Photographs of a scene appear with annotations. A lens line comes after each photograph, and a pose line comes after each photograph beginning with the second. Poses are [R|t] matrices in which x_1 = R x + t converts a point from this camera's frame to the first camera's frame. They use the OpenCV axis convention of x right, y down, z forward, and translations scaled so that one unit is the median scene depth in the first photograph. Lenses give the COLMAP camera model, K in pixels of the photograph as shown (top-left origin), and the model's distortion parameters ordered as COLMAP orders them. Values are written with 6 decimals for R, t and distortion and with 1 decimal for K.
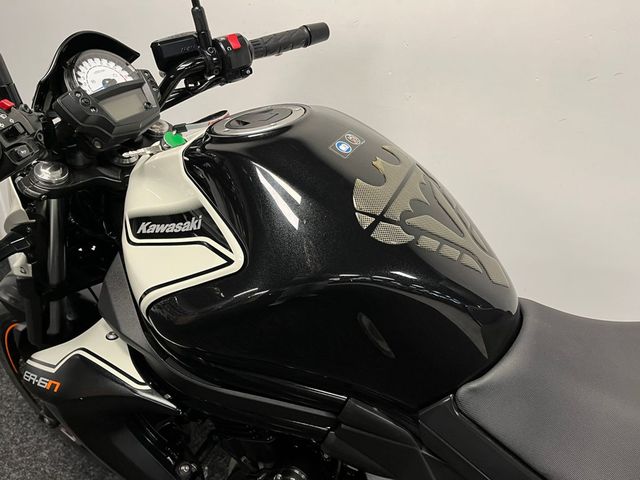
lens RADIAL K [[481.9, 0, 316.9], [0, 481.9, 234.8], [0, 0, 1]] dist [0.068880, -0.088350]
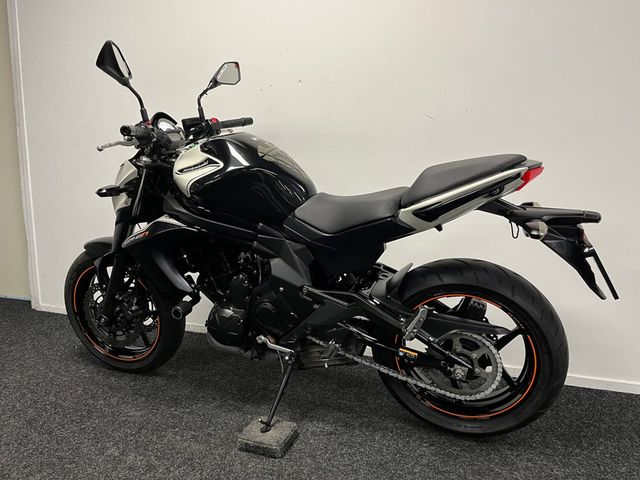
lens RADIAL K [[481.9, 0, 320.8], [0, 481.9, 235.3], [0, 0, 1]] dist [0.068880, -0.088350]
pose [[0.991361, -0.029819, 0.127728, 0.060829], [0.066174, 0.954501, -0.290771, 1.360152], [-0.113246, 0.296711, 0.948229, -1.845834]]
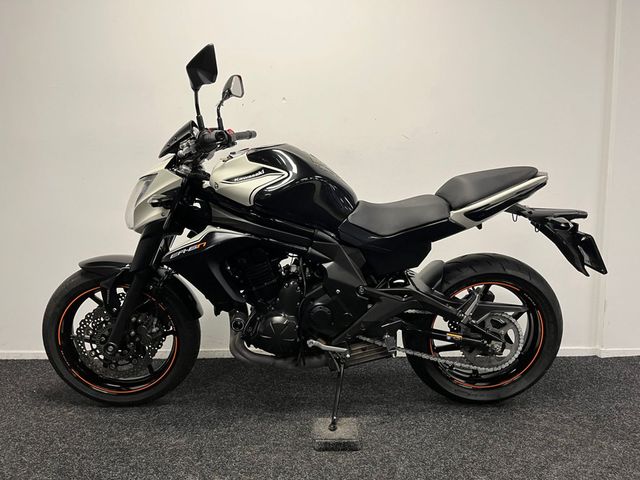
lens RADIAL K [[481.9, 0, 322.3], [0, 481.9, 239.2], [0, 0, 1]] dist [0.068880, -0.088350]
pose [[0.874172, -0.061575, 0.481698, -1.437543], [0.218724, 0.935543, -0.277344, 1.326332], [-0.433571, 0.347805, 0.831293, -1.578233]]
